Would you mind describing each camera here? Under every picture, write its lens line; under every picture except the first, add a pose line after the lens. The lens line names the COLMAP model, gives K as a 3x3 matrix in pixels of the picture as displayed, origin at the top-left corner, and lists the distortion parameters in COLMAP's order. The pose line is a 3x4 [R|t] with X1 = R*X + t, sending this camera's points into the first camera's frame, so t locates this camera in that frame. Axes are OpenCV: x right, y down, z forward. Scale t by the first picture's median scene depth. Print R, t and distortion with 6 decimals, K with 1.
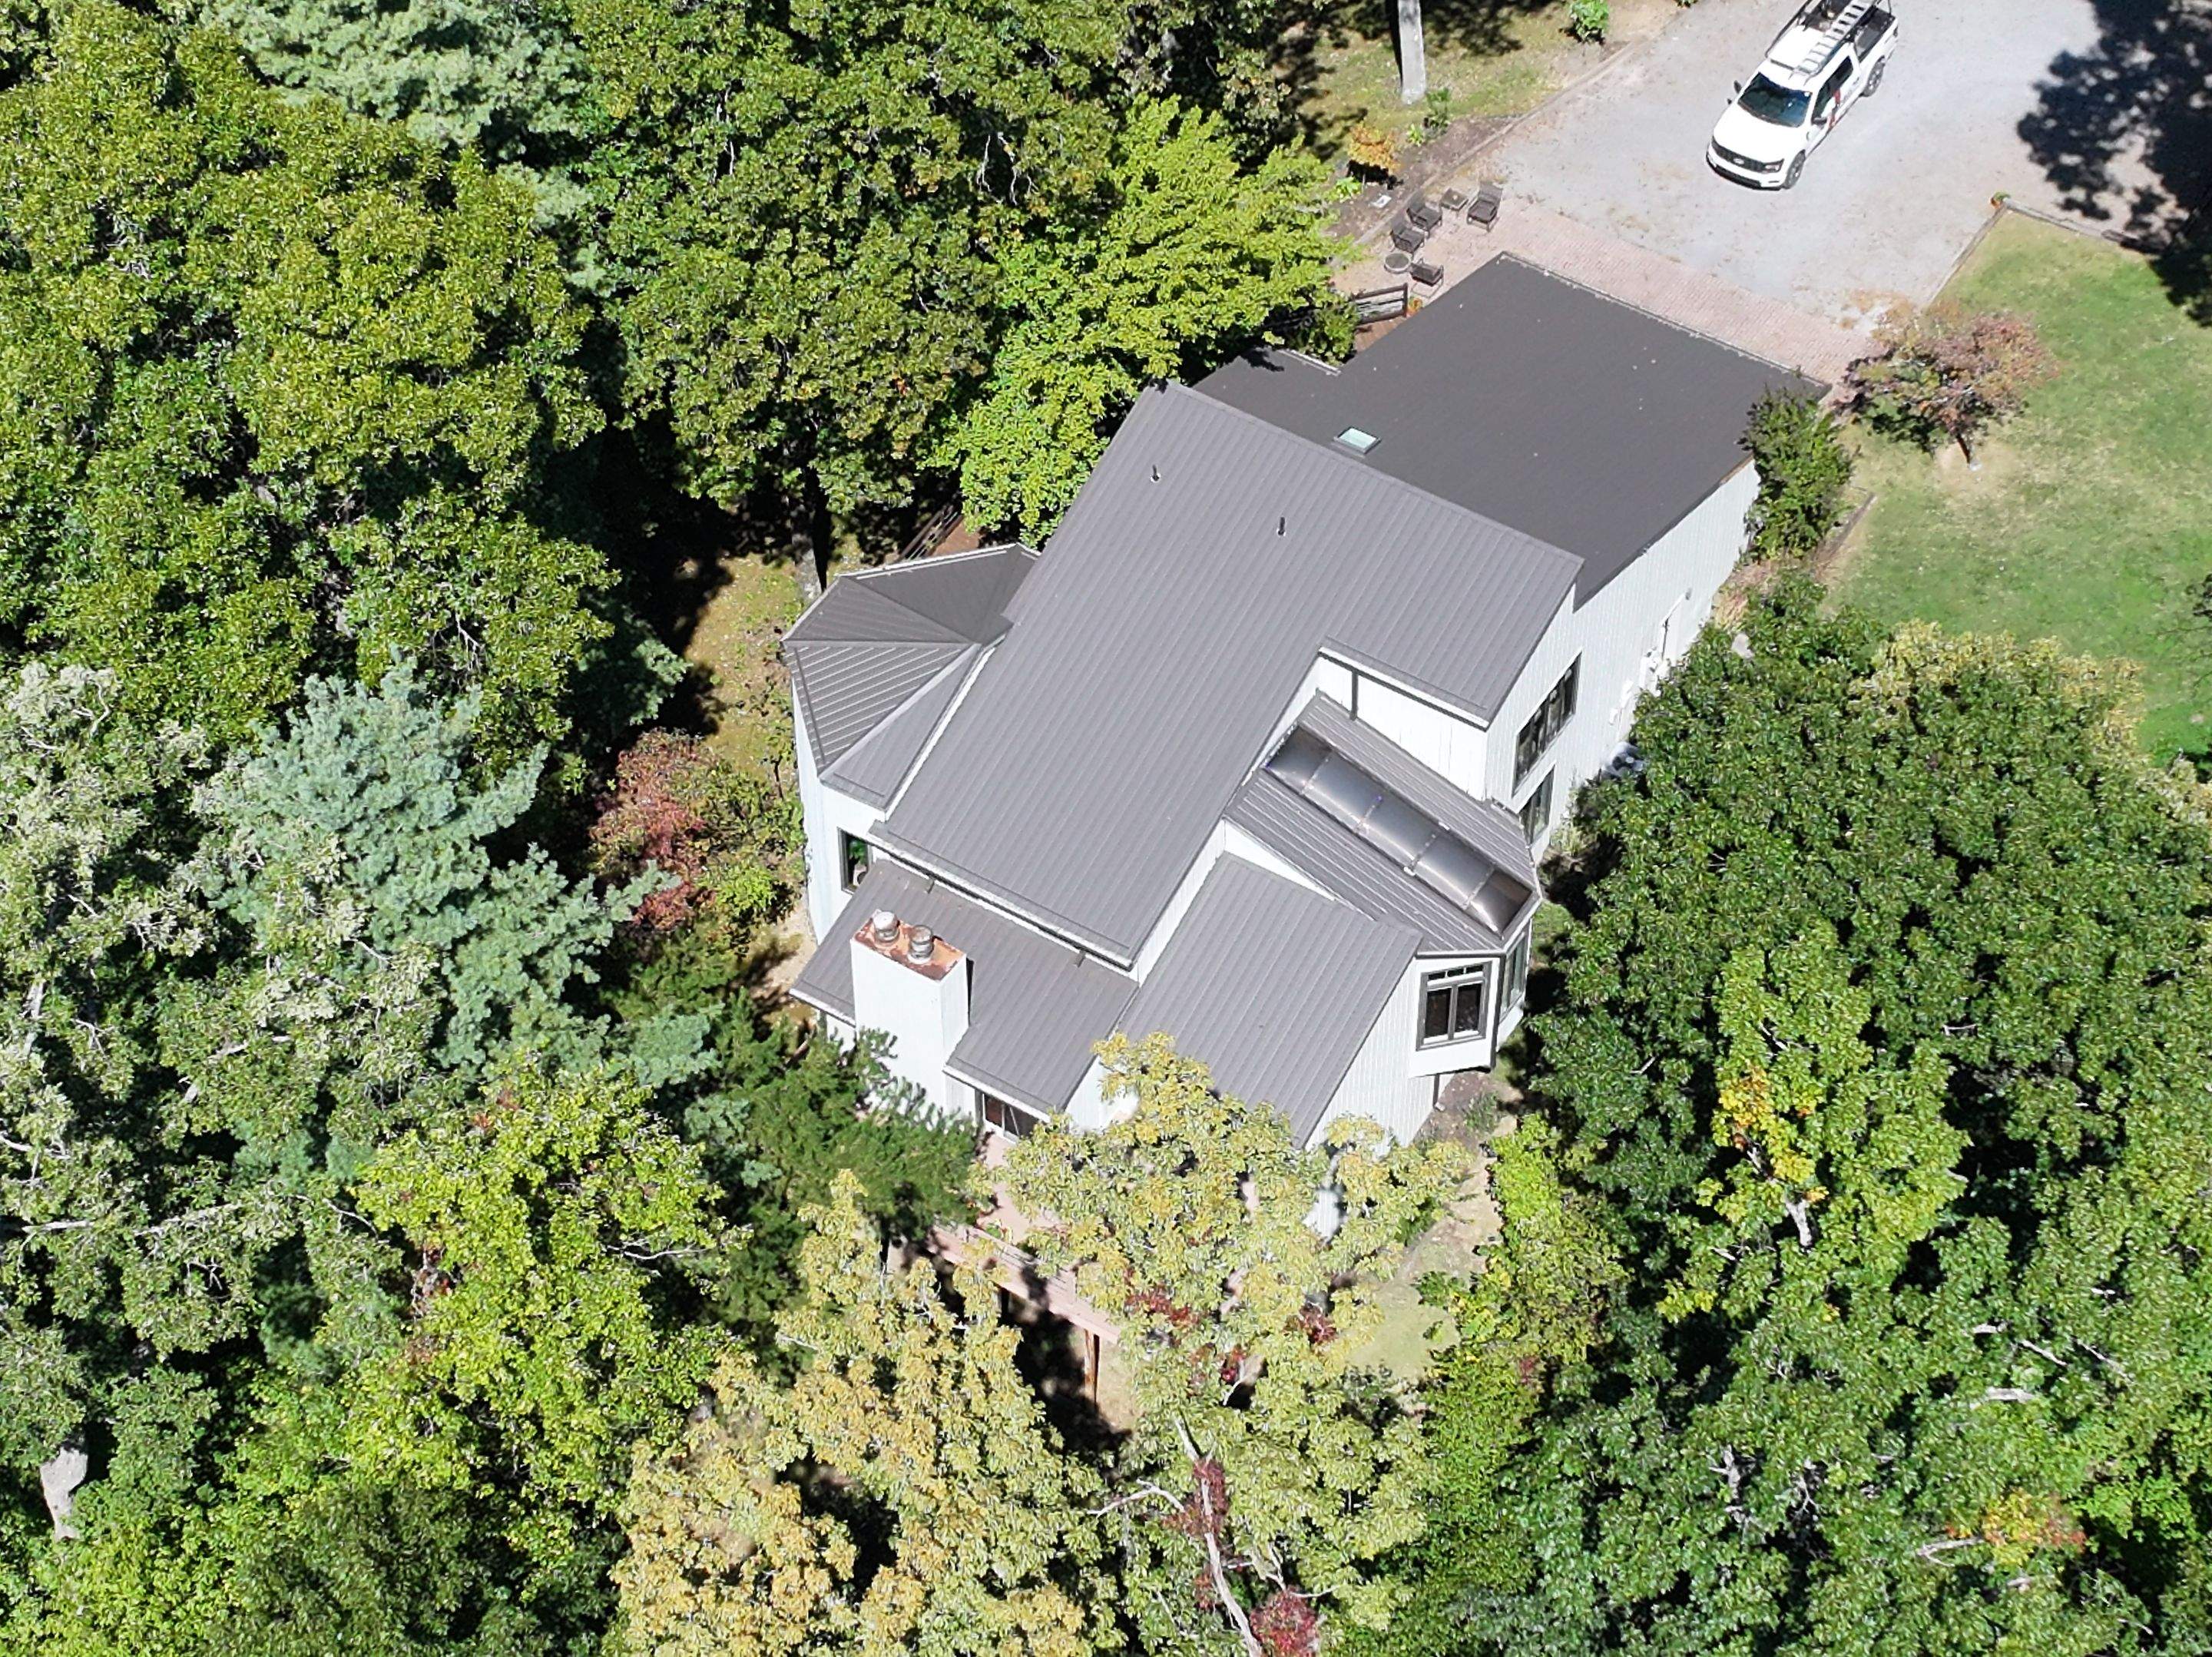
lens RADIAL K [[5076.9, 0, 1106.0], [0, 5076.9, 828.5], [0, 0, 1]] dist [0.083395, -0.360506]
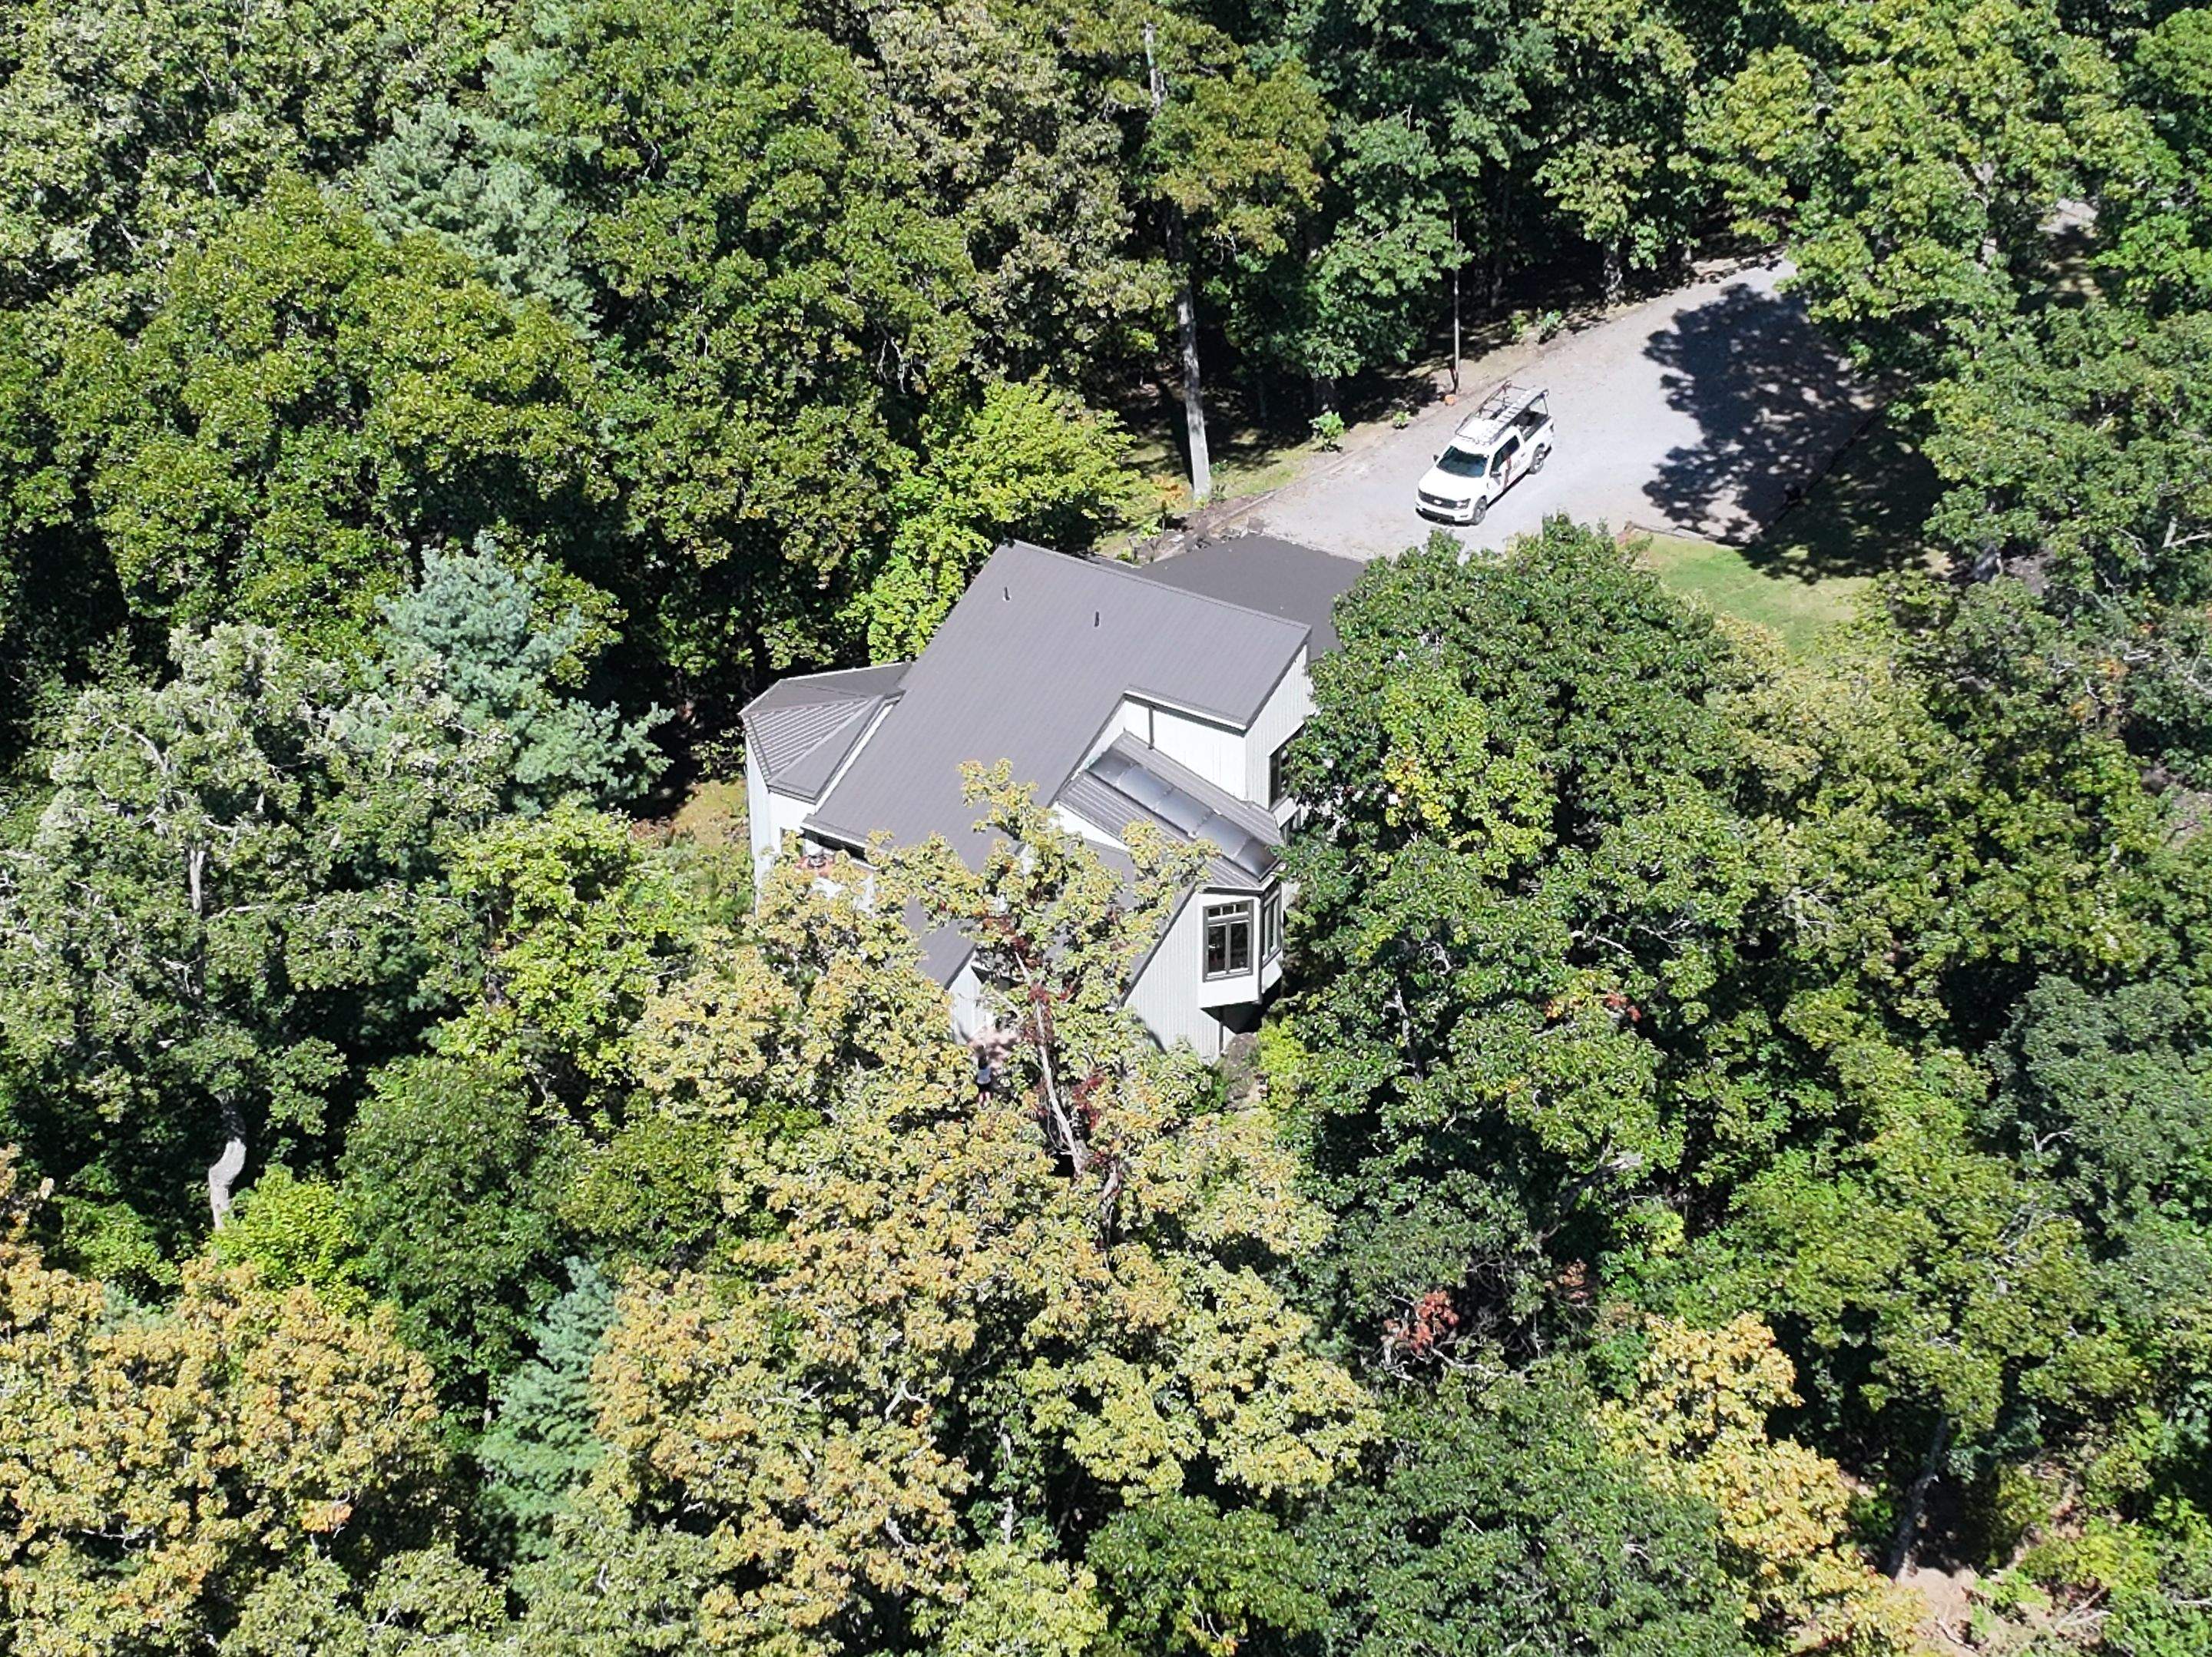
lens RADIAL K [[5076.9, 0, 1106.0], [0, 5076.9, 828.5], [0, 0, 1]] dist [0.083395, -0.360506]
pose [[0.999691, -0.015307, 0.019587, 0.008631], [0.020190, 0.959639, -0.280509, 0.381489], [-0.014503, 0.280817, 0.959652, -0.321849]]
